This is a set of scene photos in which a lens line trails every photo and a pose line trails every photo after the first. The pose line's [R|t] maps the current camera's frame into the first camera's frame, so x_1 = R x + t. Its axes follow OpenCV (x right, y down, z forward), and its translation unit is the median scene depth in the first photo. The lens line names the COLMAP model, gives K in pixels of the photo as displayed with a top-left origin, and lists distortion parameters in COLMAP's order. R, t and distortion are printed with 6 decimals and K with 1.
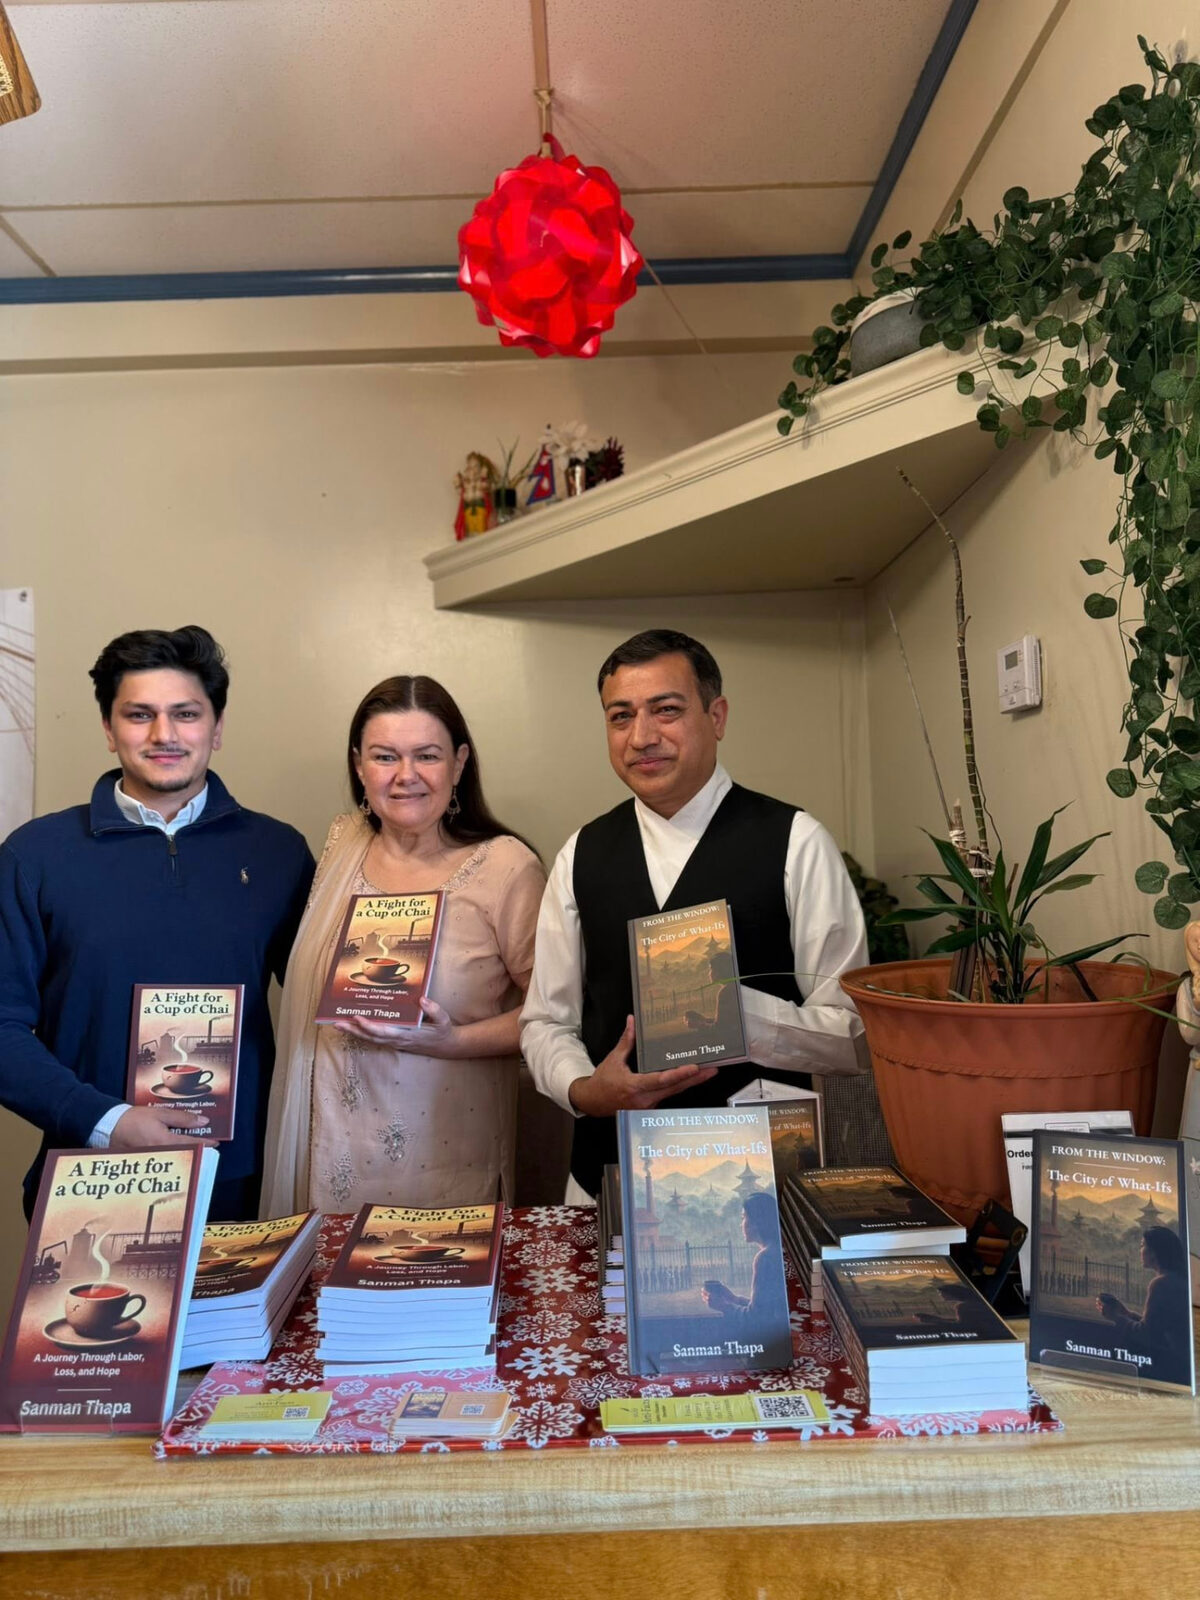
lens RADIAL K [[1149.7, 0, 597.7], [0, 1149.7, 797.8], [0, 0, 1]] dist [0.024365, -0.018312]
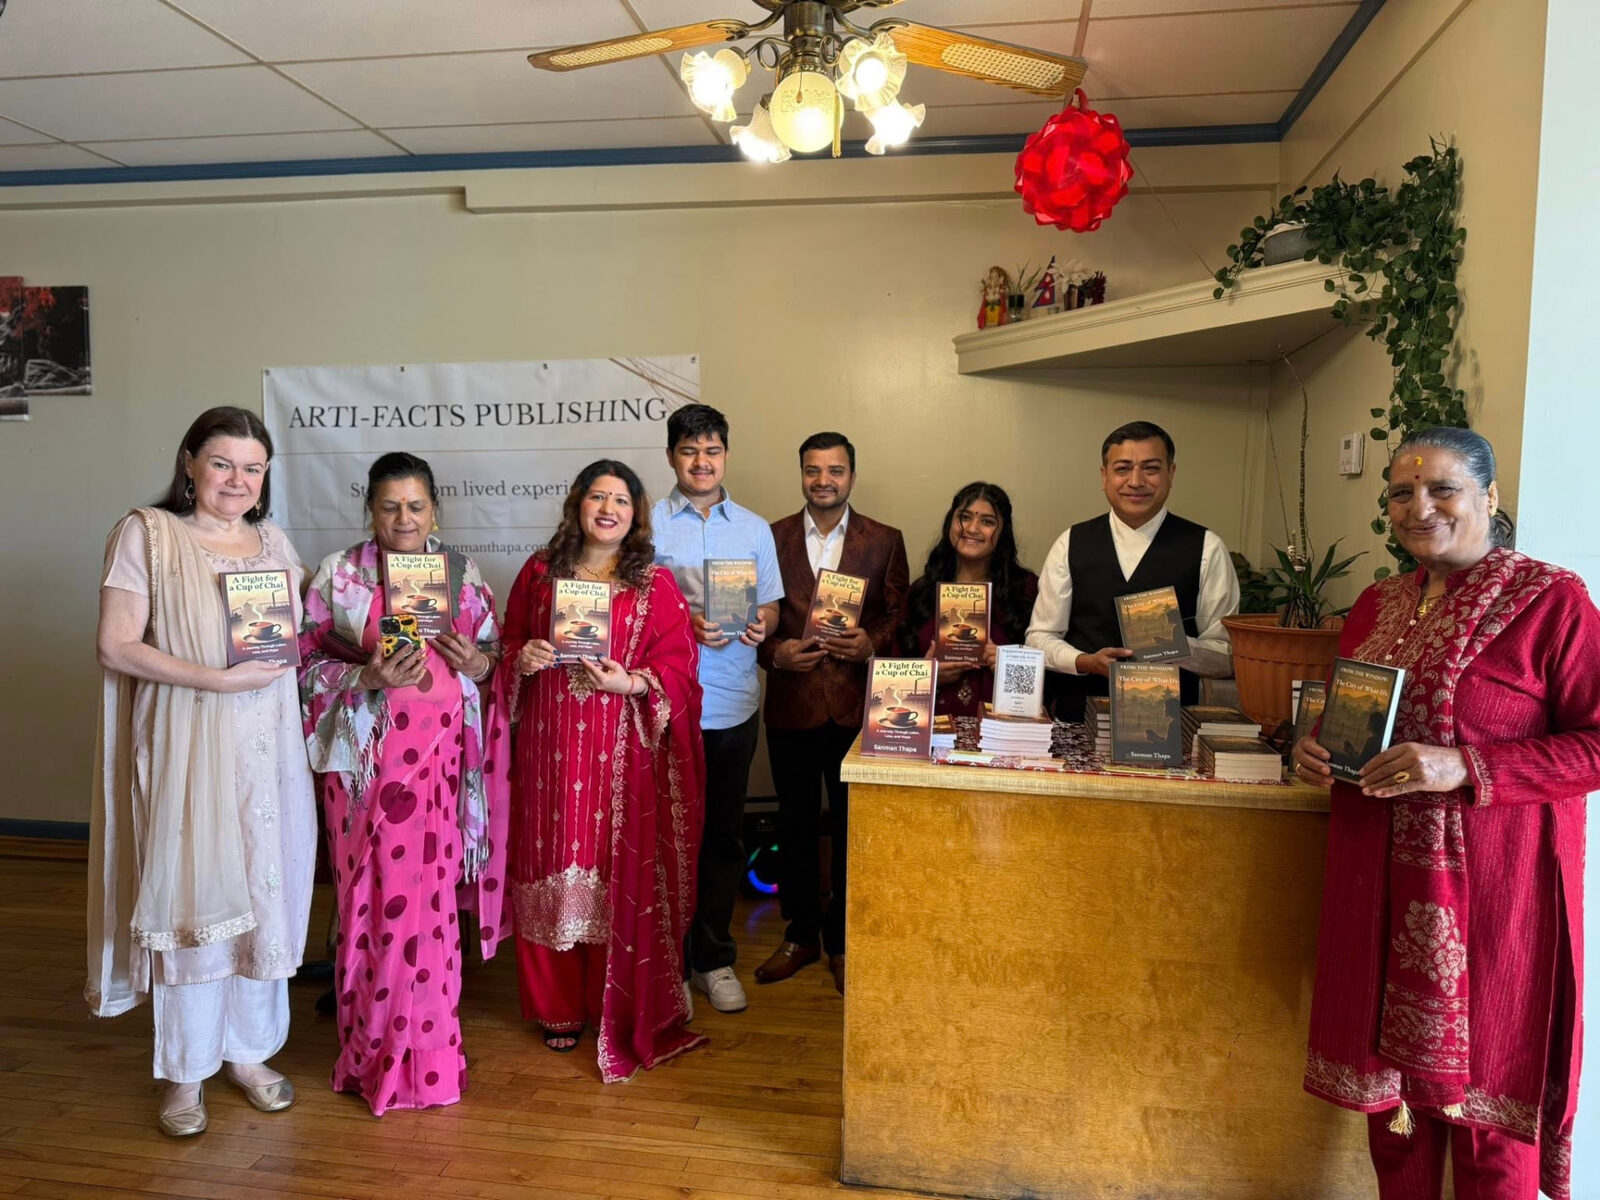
lens RADIAL K [[1156.1, 0, 802.9], [0, 1156.1, 598.7], [0, 0, 1]] dist [0.187767, -0.322792]
pose [[0.986290, 0.062381, -0.152777, -0.255395], [-0.046119, 0.993106, 0.107763, -0.081266], [0.158446, -0.099239, 0.982368, -1.486170]]
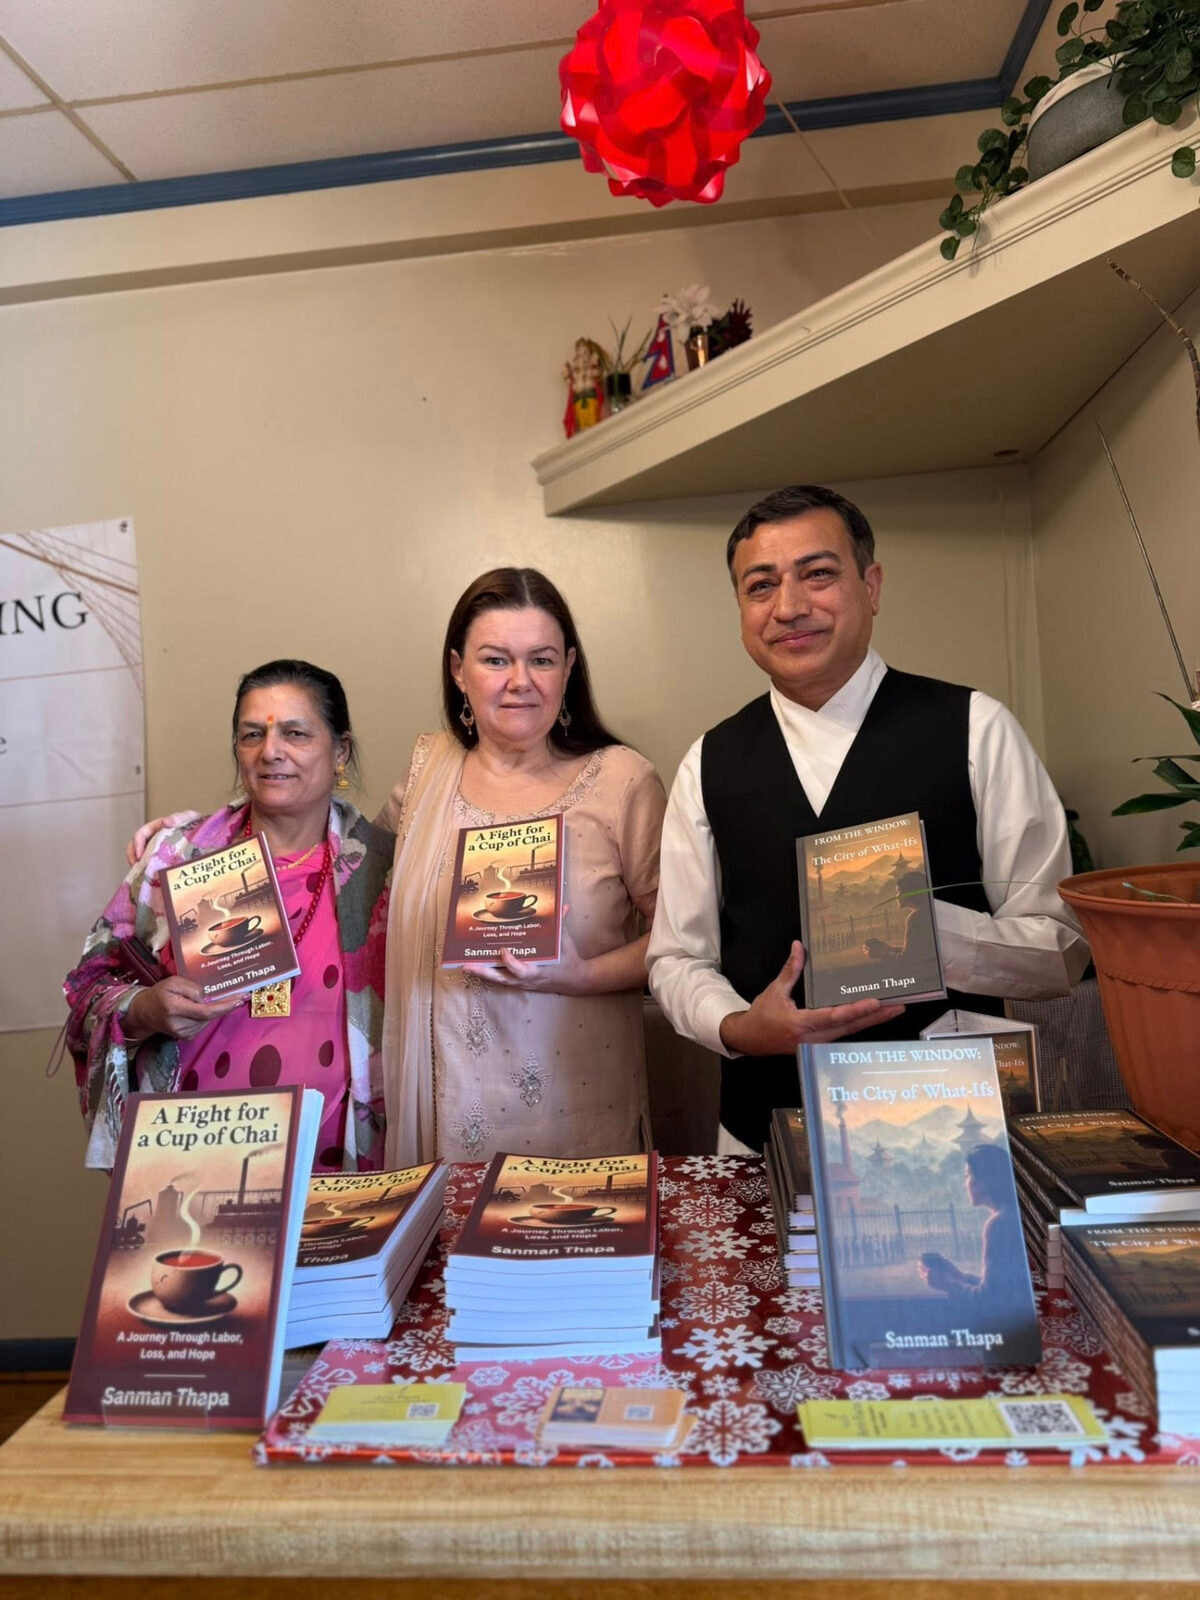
lens RADIAL K [[1149.7, 0, 597.7], [0, 1149.7, 797.8], [0, 0, 1]] dist [0.024365, -0.018312]
pose [[0.994427, -0.030368, -0.100963, -0.039161], [0.035056, 0.998373, 0.044982, 0.062456], [0.099432, -0.048270, 0.993873, 0.204403]]
